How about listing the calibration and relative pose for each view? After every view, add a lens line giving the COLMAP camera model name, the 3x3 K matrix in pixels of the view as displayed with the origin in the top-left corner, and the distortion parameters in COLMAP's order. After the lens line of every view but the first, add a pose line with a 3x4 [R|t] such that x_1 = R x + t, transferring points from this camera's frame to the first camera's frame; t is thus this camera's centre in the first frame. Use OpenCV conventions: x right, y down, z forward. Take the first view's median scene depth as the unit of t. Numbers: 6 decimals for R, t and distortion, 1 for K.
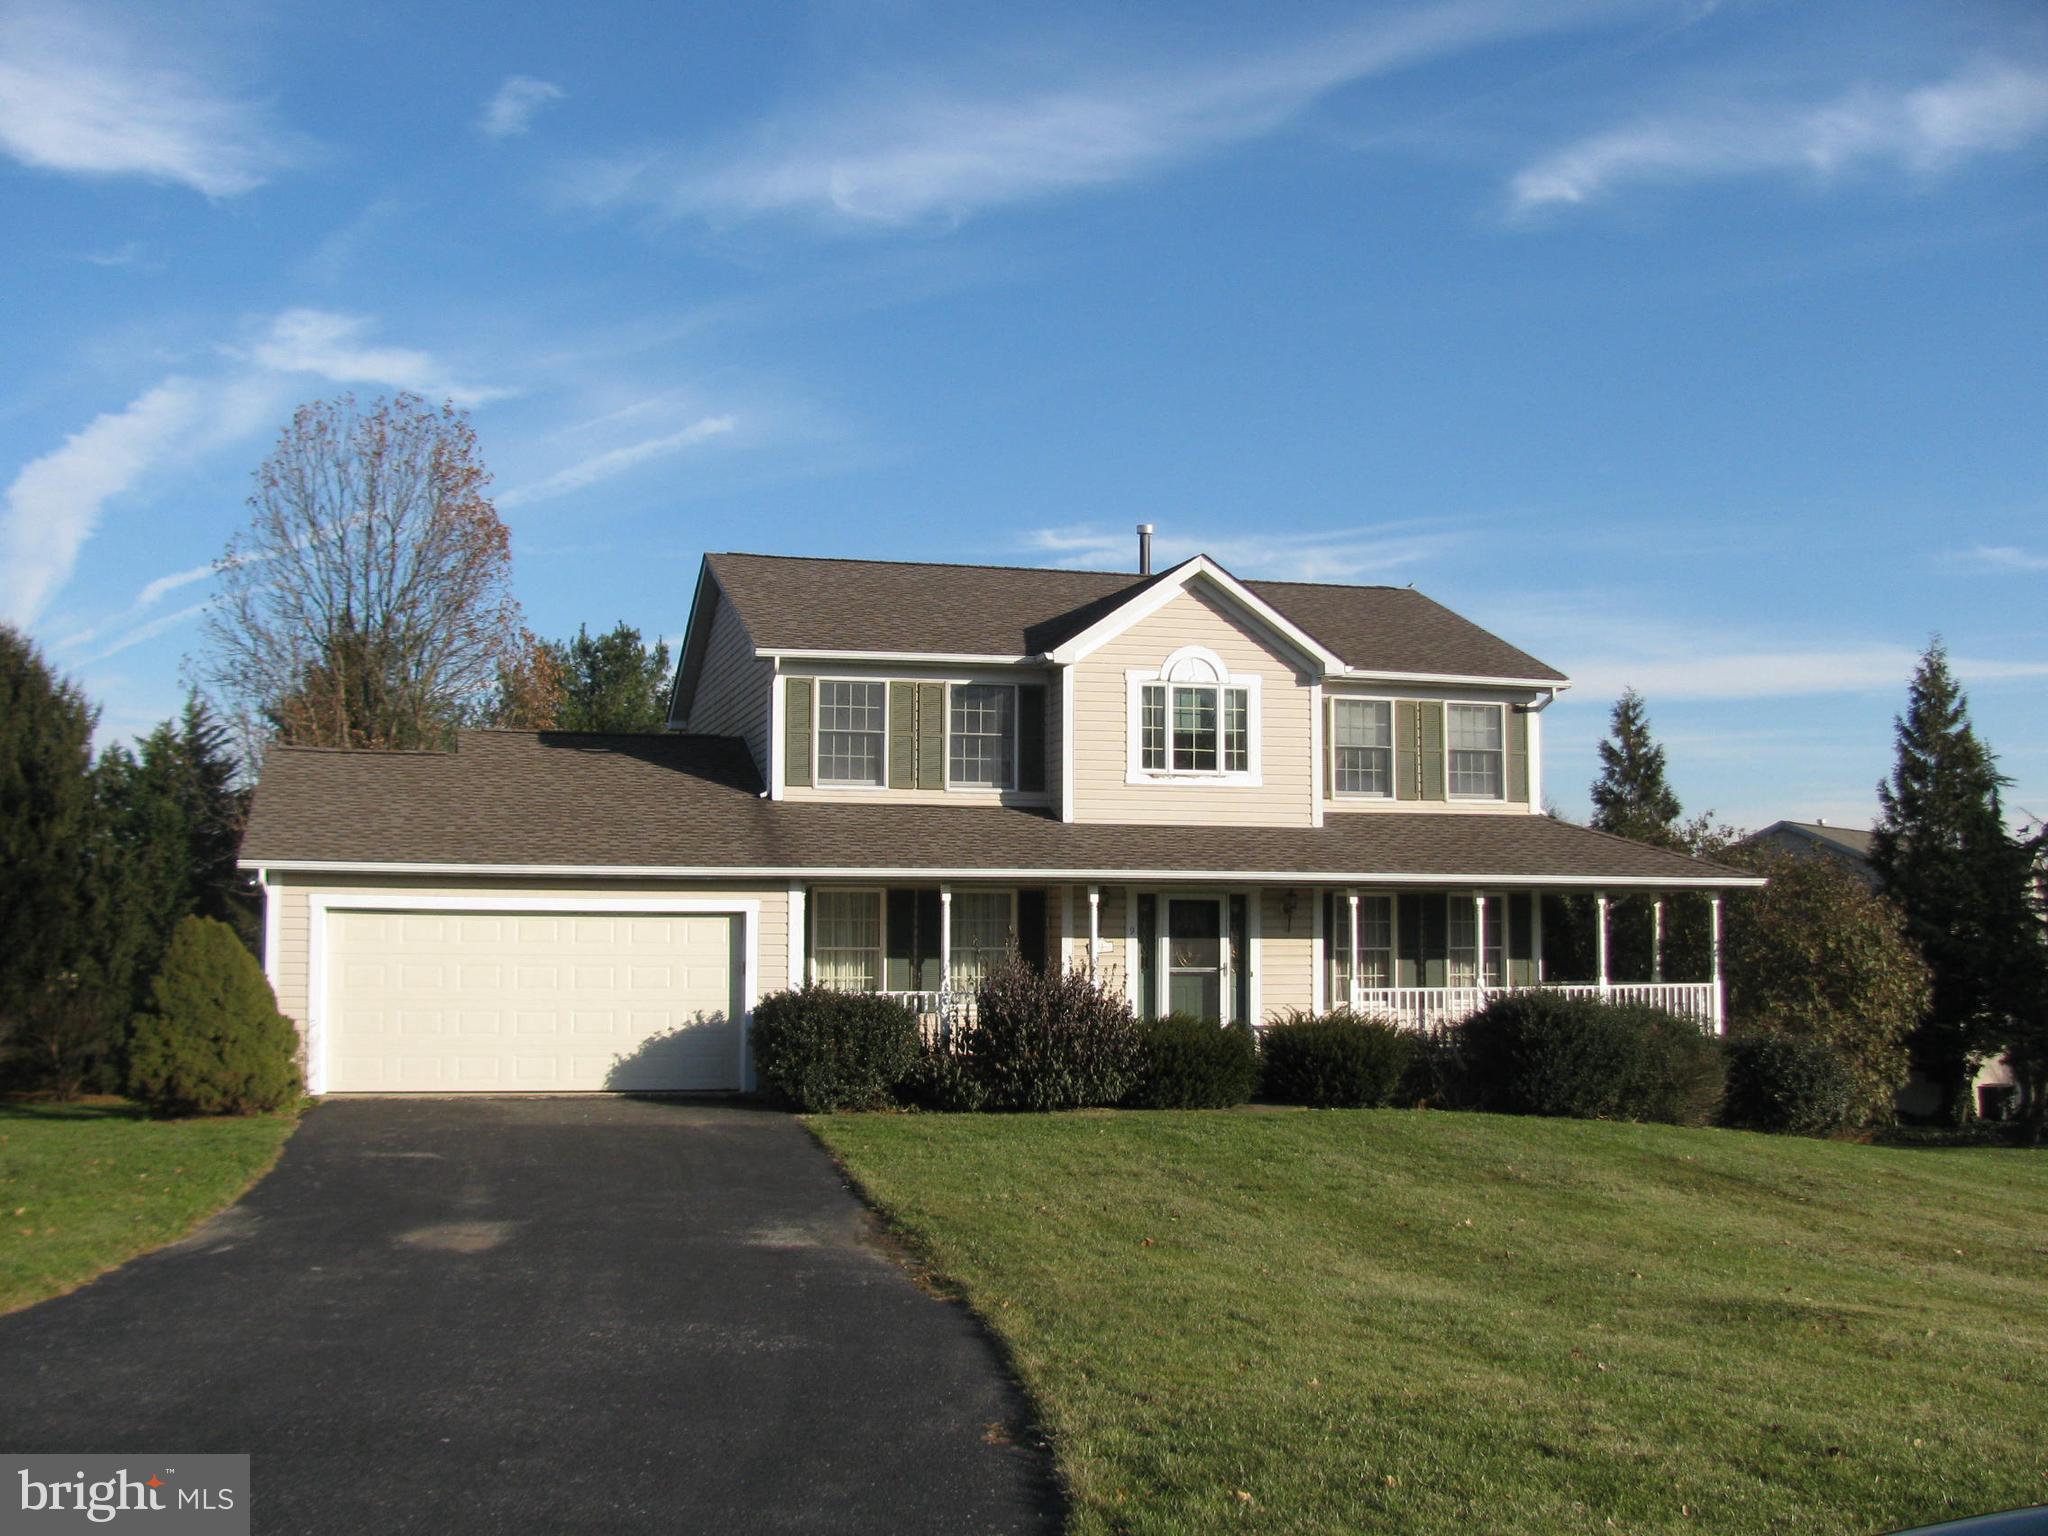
lens RADIAL K [[2092.1, 0, 1024.0], [0, 2092.1, 768.0], [0, 0, 1]] dist [-0.215086, -0.001325]
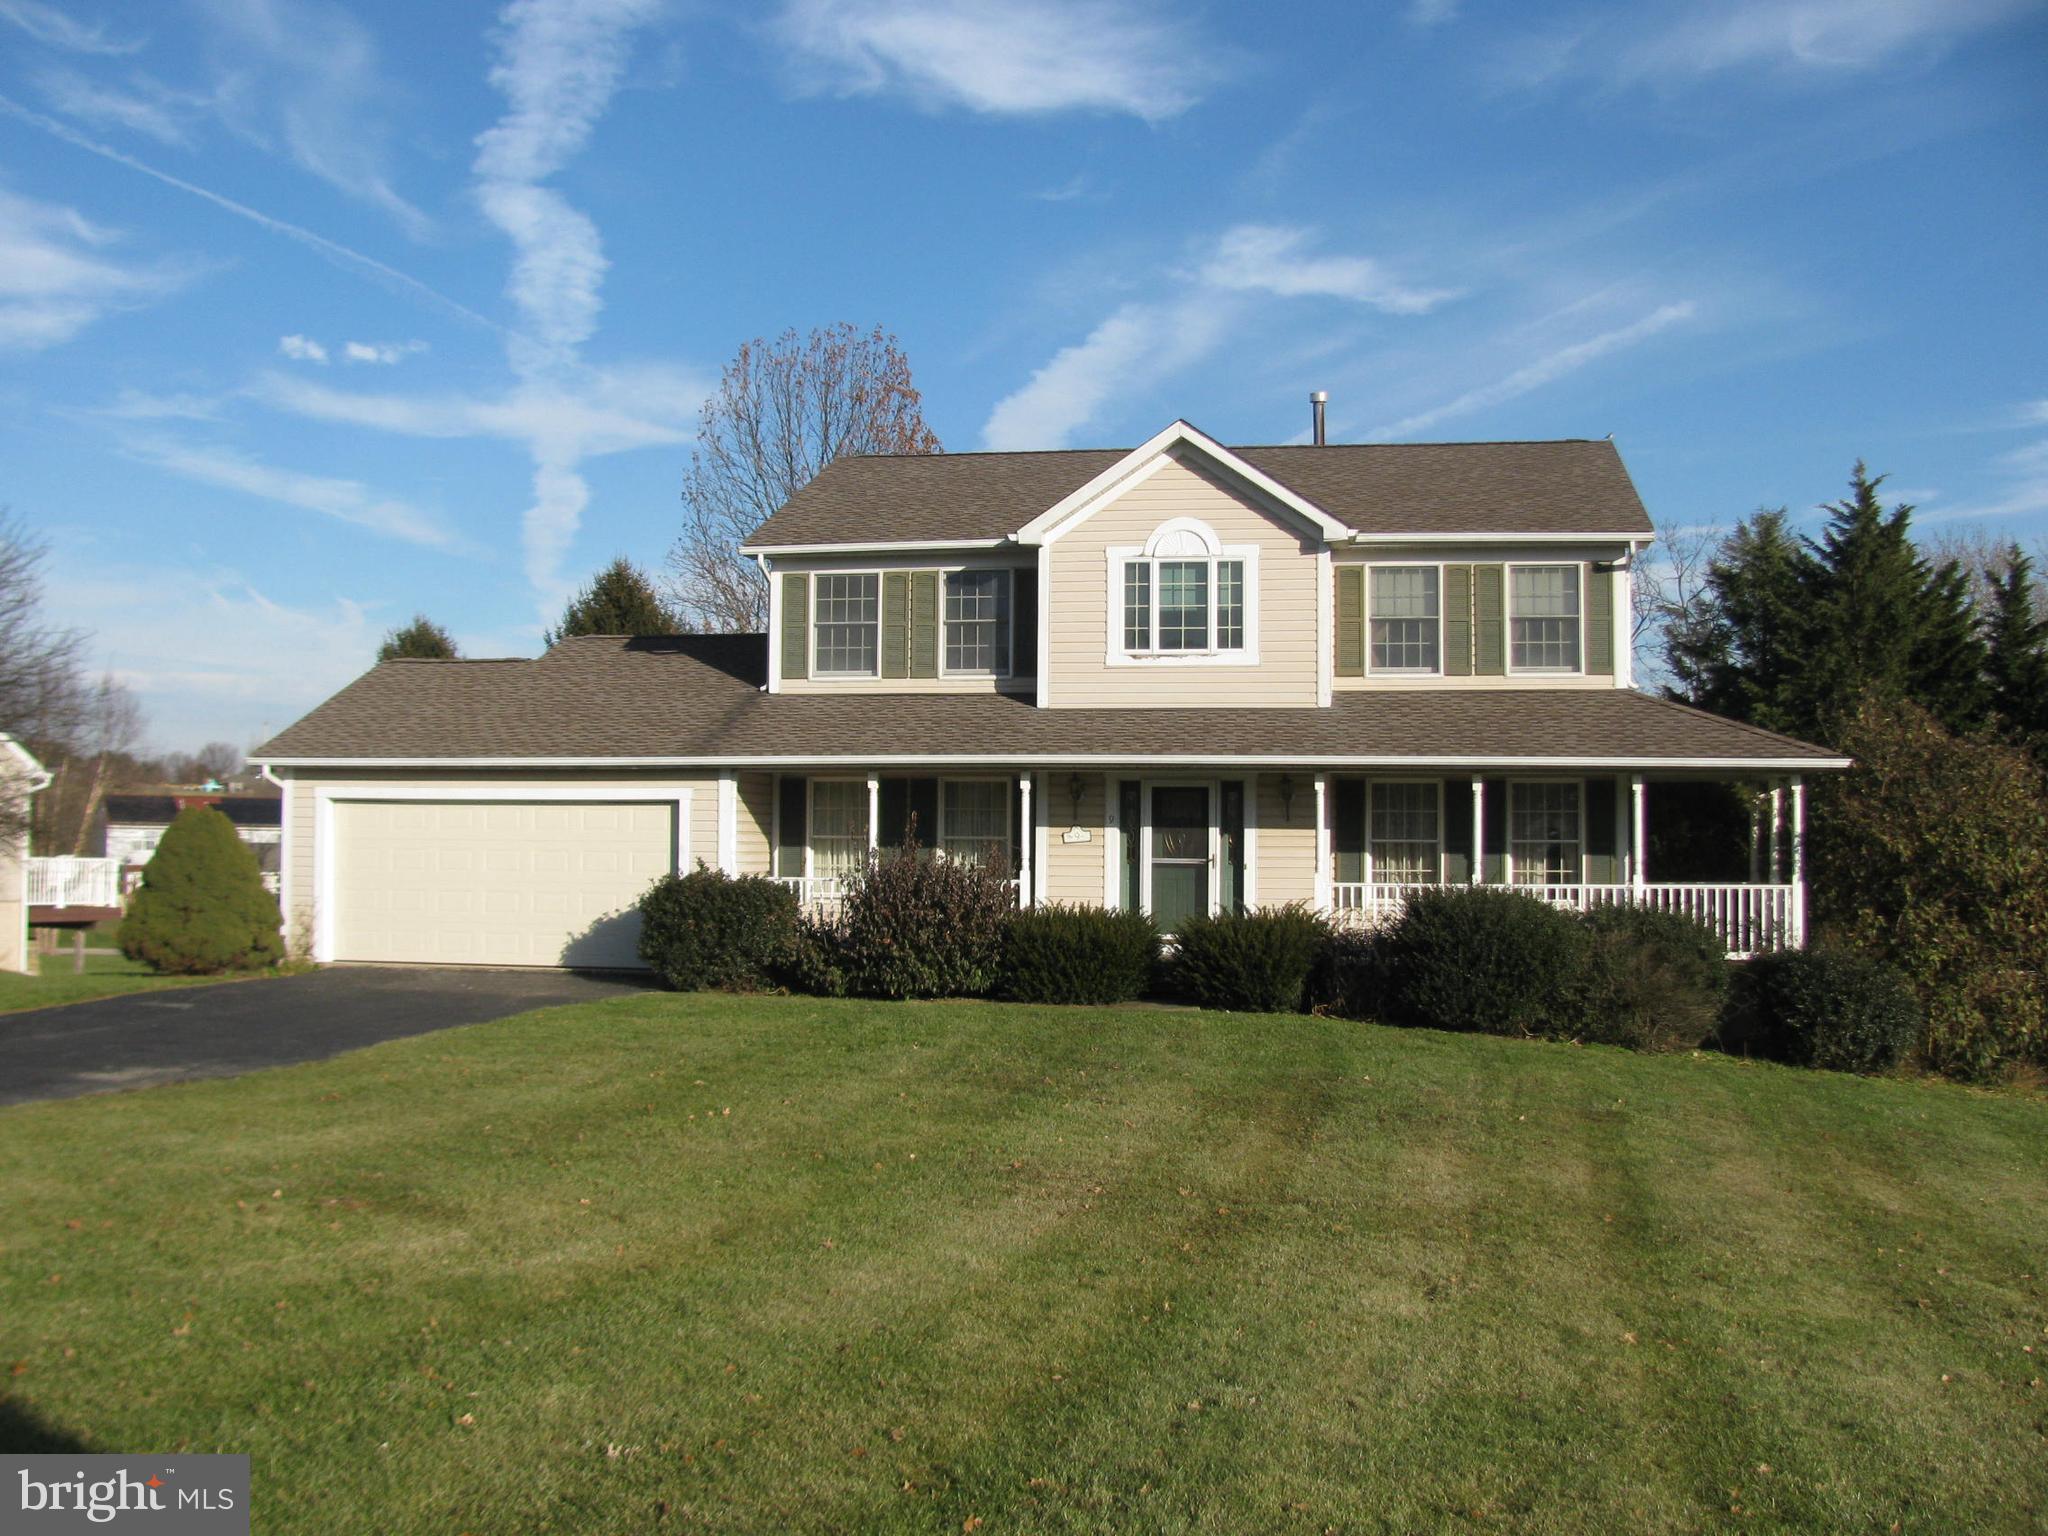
lens RADIAL K [[2151.5, 0, 1024.4], [0, 2151.5, 736.7], [0, 0, 1]] dist [-0.230839, -0.002119]
pose [[0.899483, -0.017955, -0.436588, 0.441157], [0.030164, 0.999323, 0.021047, 0.017861], [0.435914, -0.032100, 0.899416, 0.098065]]
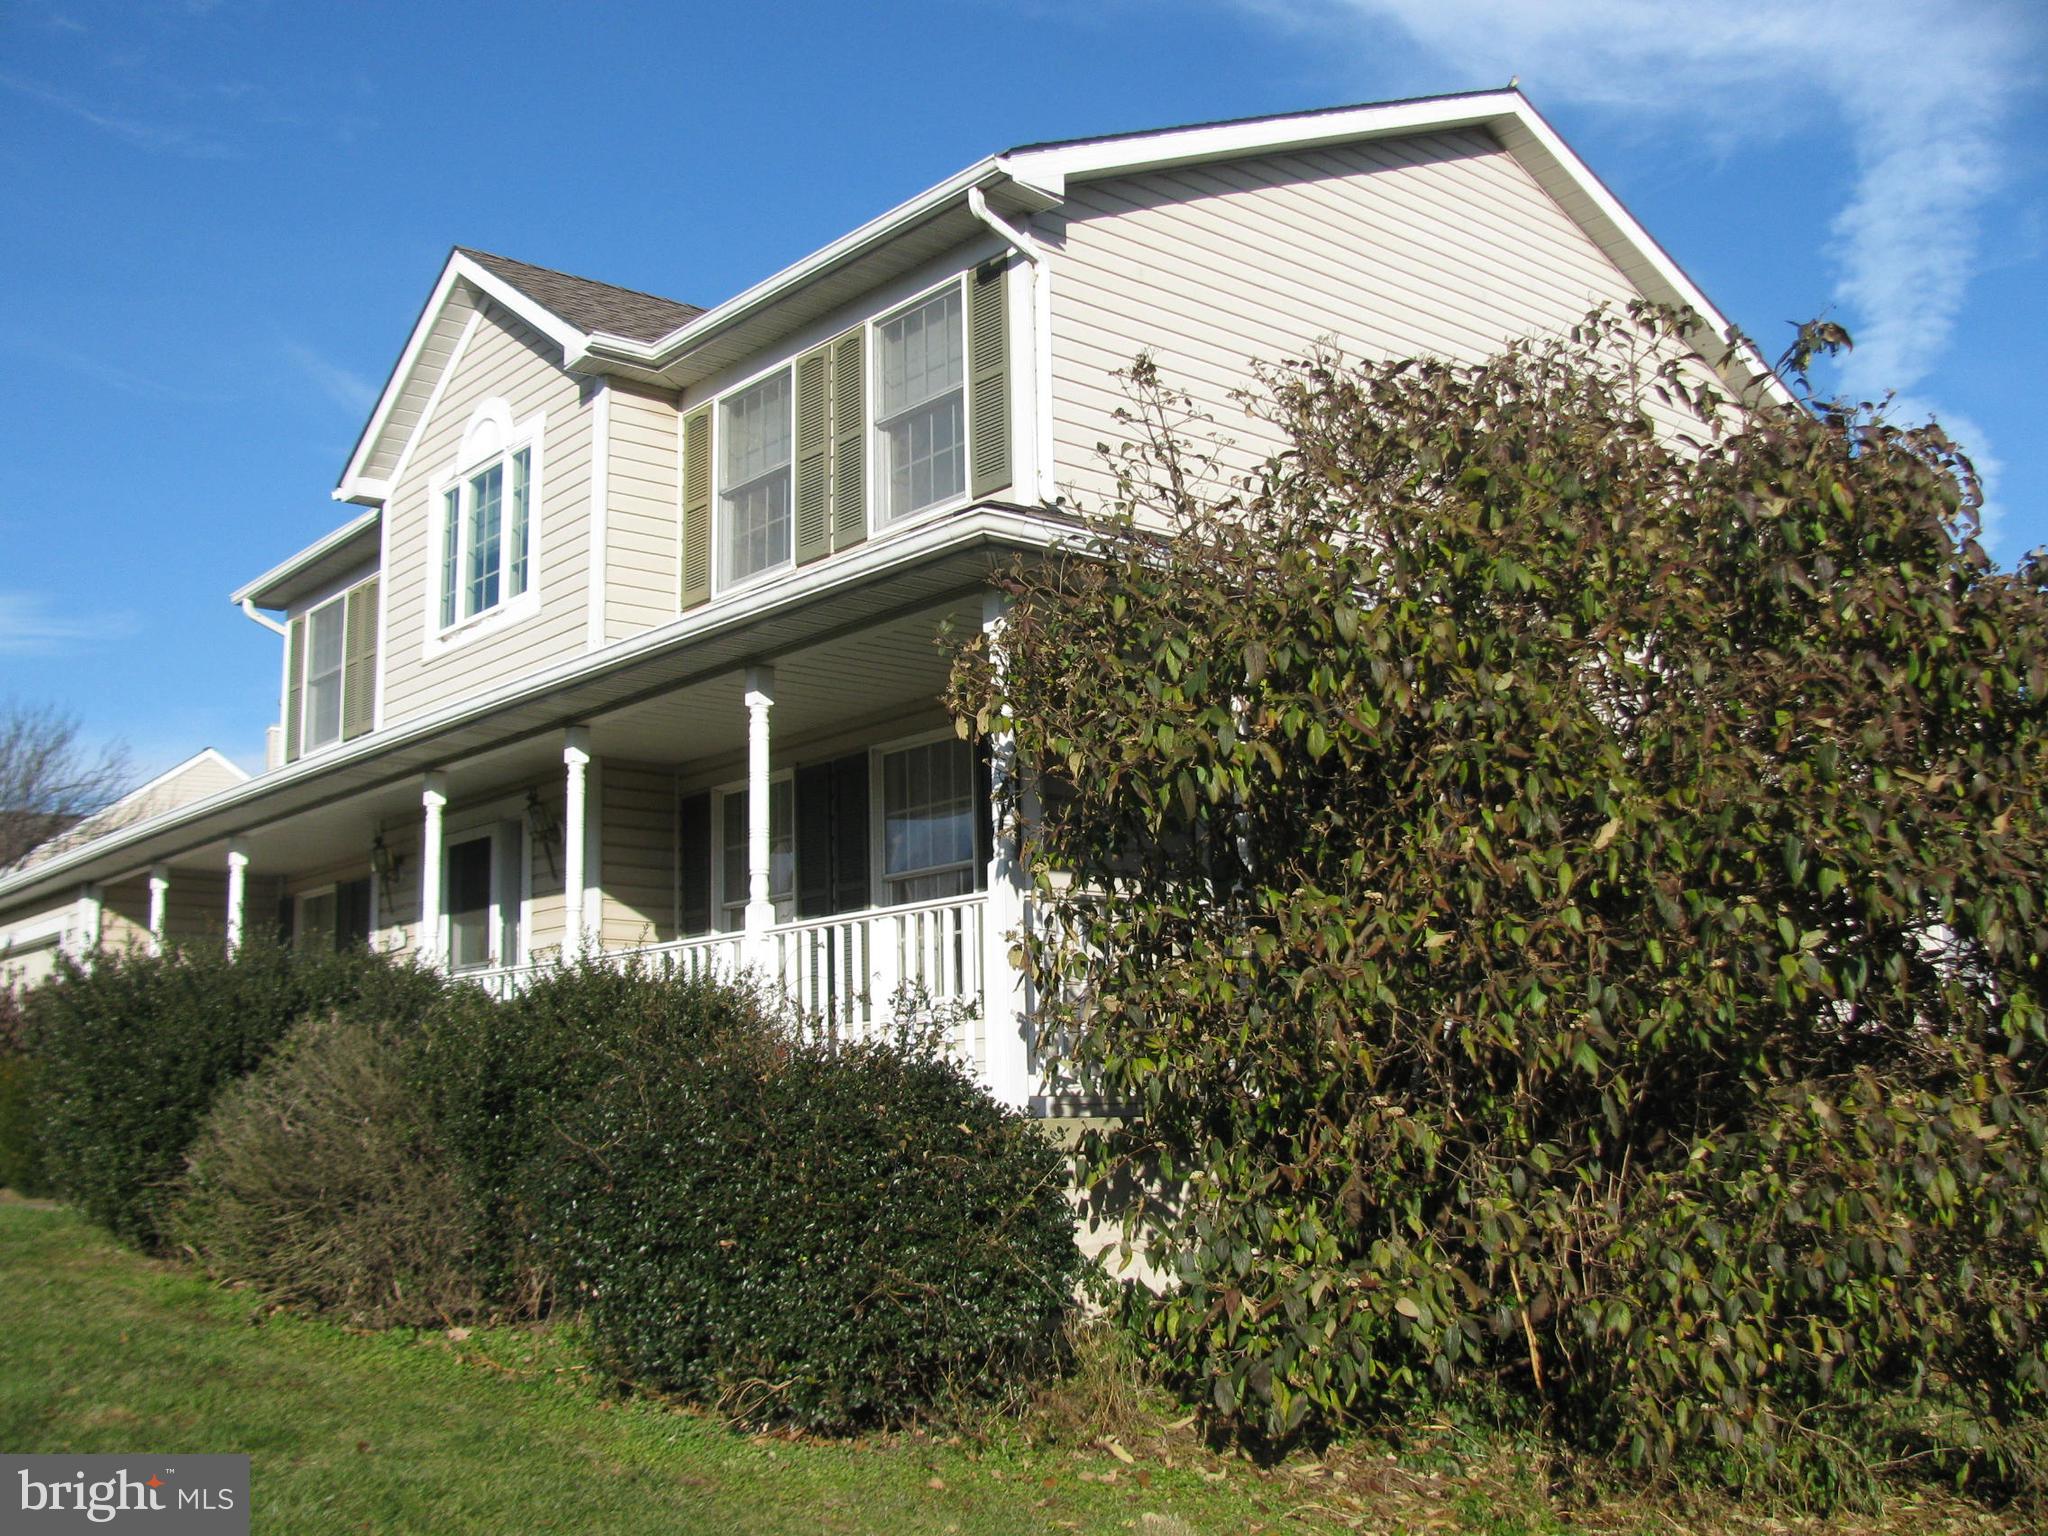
lens RADIAL K [[2118.8, 0, 1024.7], [0, 2118.8, 732.4], [0, 0, 1]] dist [-0.056284, -0.003813]
pose [[0.405768, -0.179190, -0.896239, 0.642773], [0.091623, 0.983628, -0.155181, 0.134149], [0.909372, -0.019149, 0.415542, 0.901303]]
